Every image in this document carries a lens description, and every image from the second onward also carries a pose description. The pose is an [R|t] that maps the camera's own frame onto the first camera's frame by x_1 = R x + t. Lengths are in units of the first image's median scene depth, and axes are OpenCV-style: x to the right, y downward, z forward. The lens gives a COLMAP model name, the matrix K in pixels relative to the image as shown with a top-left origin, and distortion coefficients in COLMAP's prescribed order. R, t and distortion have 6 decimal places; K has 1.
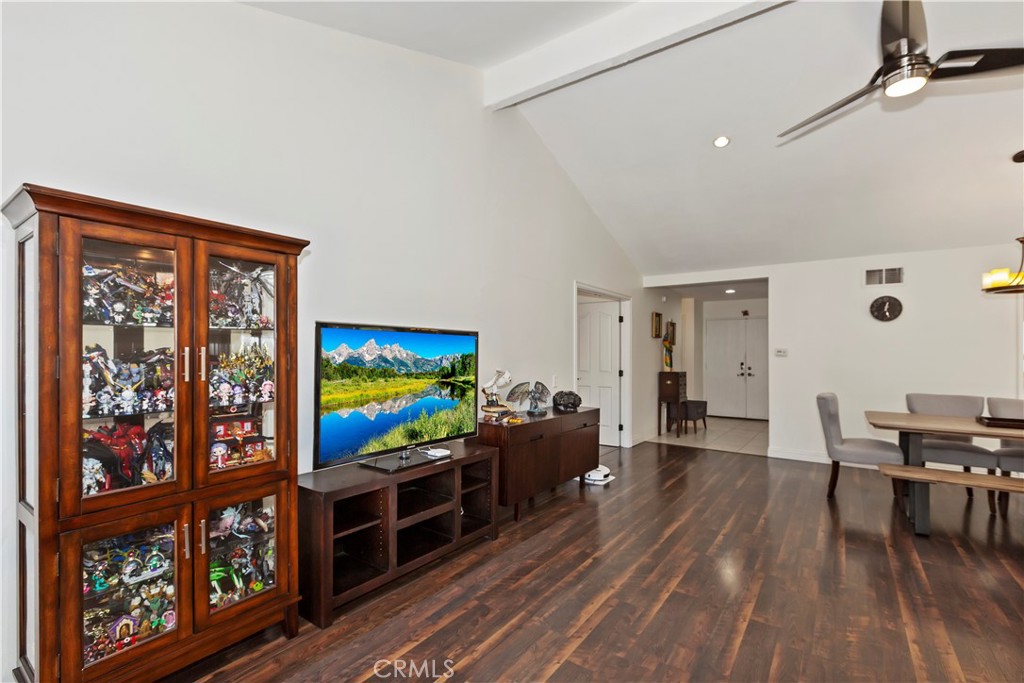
lens RADIAL K [[454.7, 0, 505.3], [0, 454.7, 315.4], [0, 0, 1]] dist [0.001985, -0.001659]
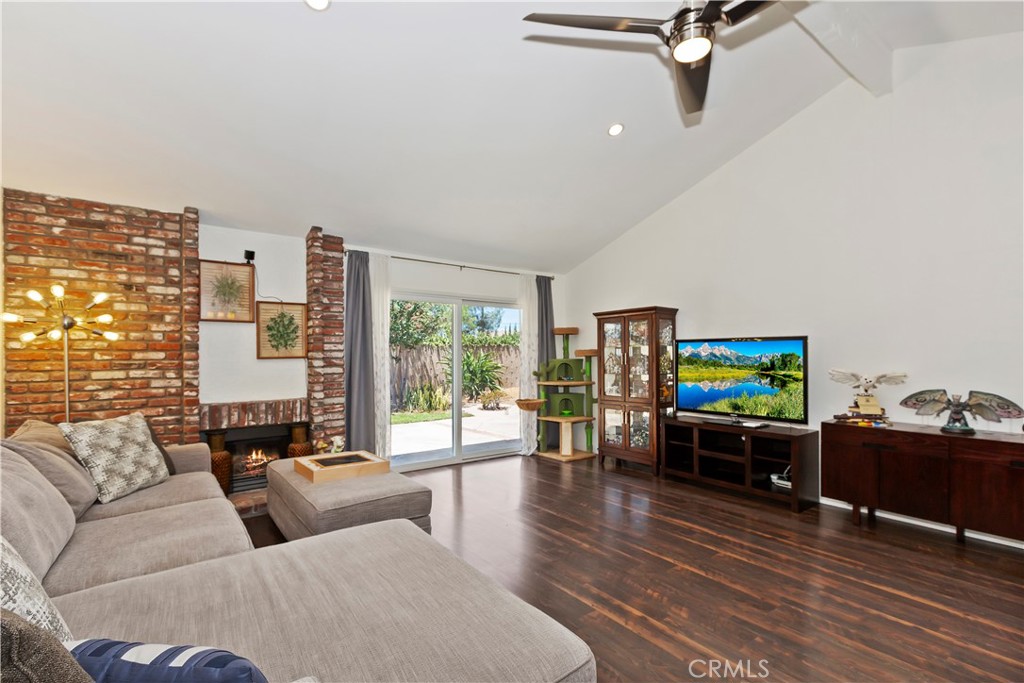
lens RADIAL K [[454.7, 0, 504.8], [0, 454.7, 356.9], [0, 0, 1]] dist [0.001985, -0.001659]
pose [[-0.299857, 0.003920, -0.953976, 1.464918], [0.074252, 0.997054, -0.019243, 0.077021], [0.951090, -0.076605, -0.299265, 0.767159]]
